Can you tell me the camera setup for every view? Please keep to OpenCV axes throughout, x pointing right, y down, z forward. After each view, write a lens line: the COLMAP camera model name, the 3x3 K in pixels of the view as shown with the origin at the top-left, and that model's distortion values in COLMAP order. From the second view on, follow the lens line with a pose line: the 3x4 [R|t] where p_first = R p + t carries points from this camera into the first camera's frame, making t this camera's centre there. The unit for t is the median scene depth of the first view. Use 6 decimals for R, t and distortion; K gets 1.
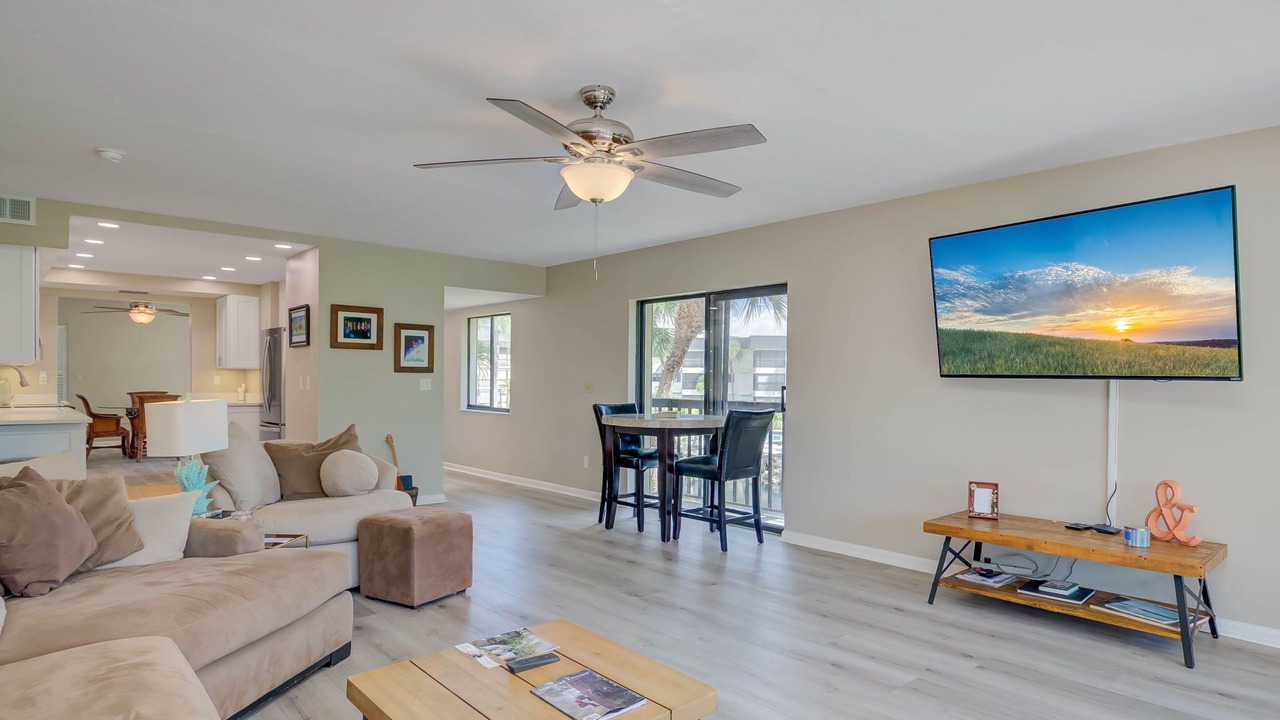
lens RADIAL K [[703.8, 0, 635.1], [0, 703.8, 368.6], [0, 0, 1]] dist [0.005683, -0.003305]
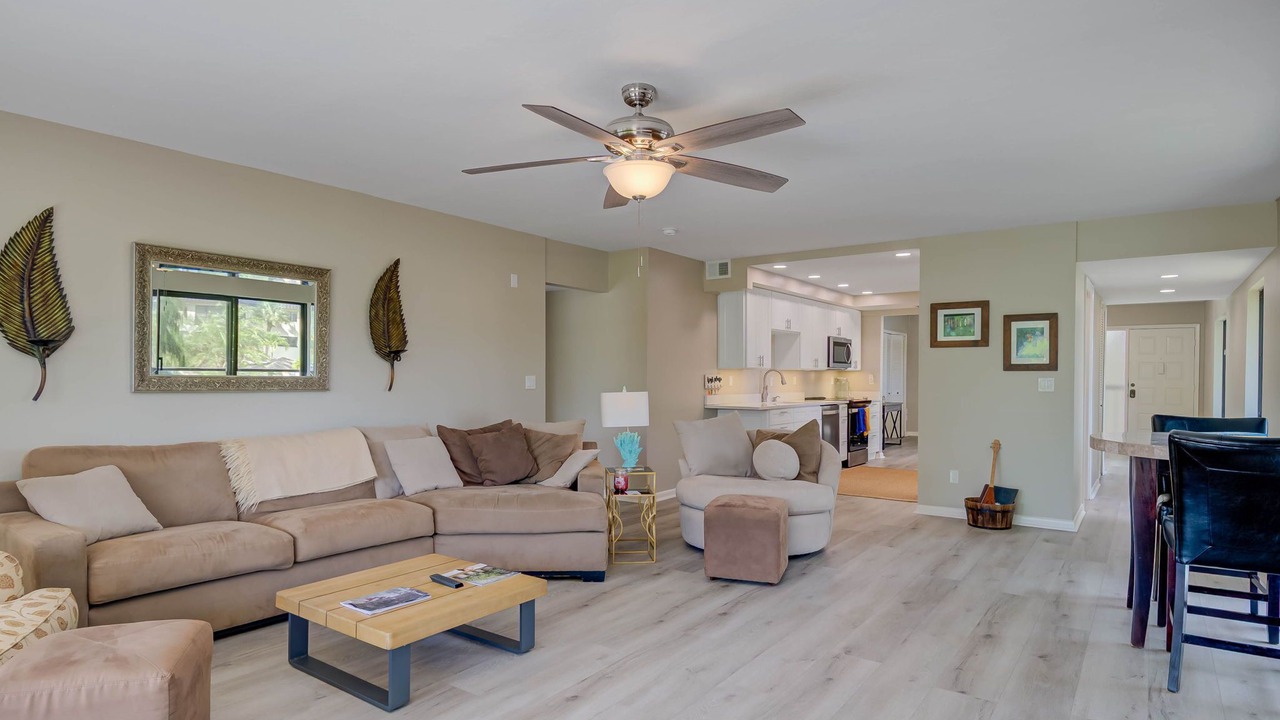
lens RADIAL K [[703.8, 0, 645.3], [0, 703.8, 379.8], [0, 0, 1]] dist [0.005683, -0.003305]
pose [[0.210142, -0.001935, -0.977669, 0.441106], [0.014852, 0.999889, 0.001213, 0.008949], [0.977558, -0.014776, 0.210147, 0.376201]]
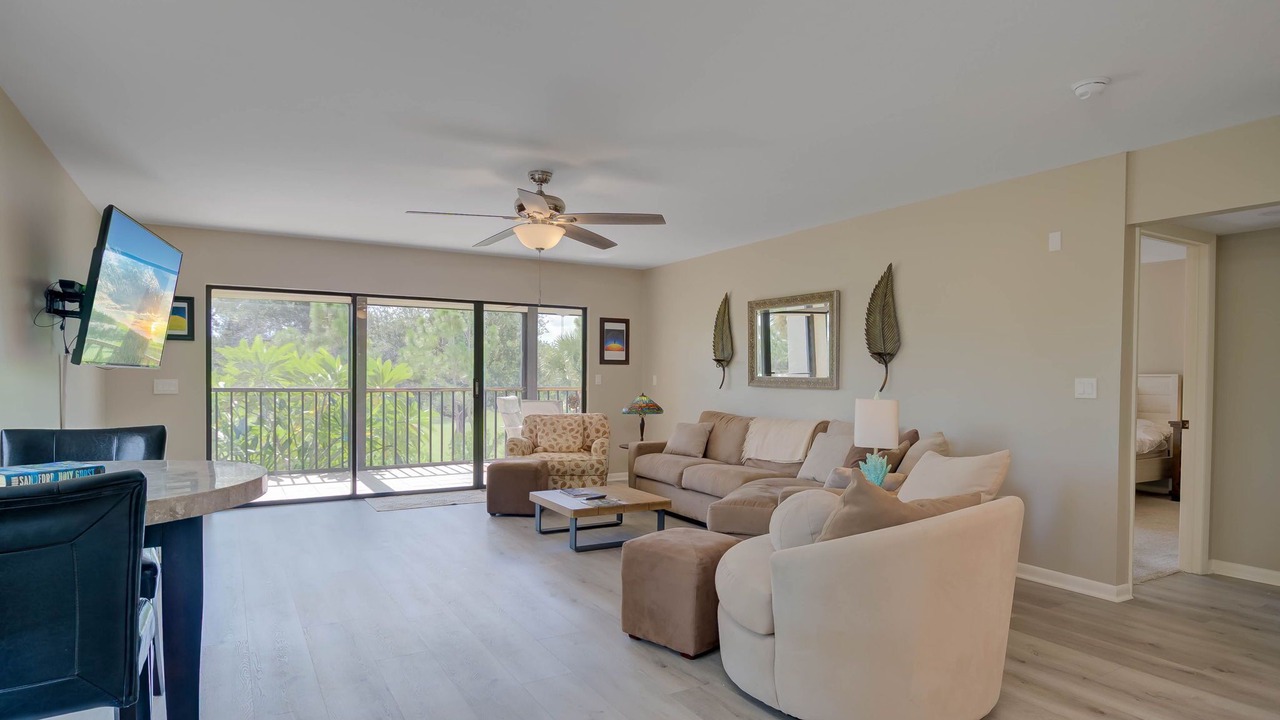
lens RADIAL K [[703.8, 0, 635.9], [0, 703.8, 386.3], [0, 0, 1]] dist [0.005683, -0.003305]
pose [[-0.978658, -0.009968, 0.205255, -0.303711], [-0.010132, 0.999949, 0.000252, 0.014940], [-0.205247, -0.001833, -0.978708, 1.170337]]
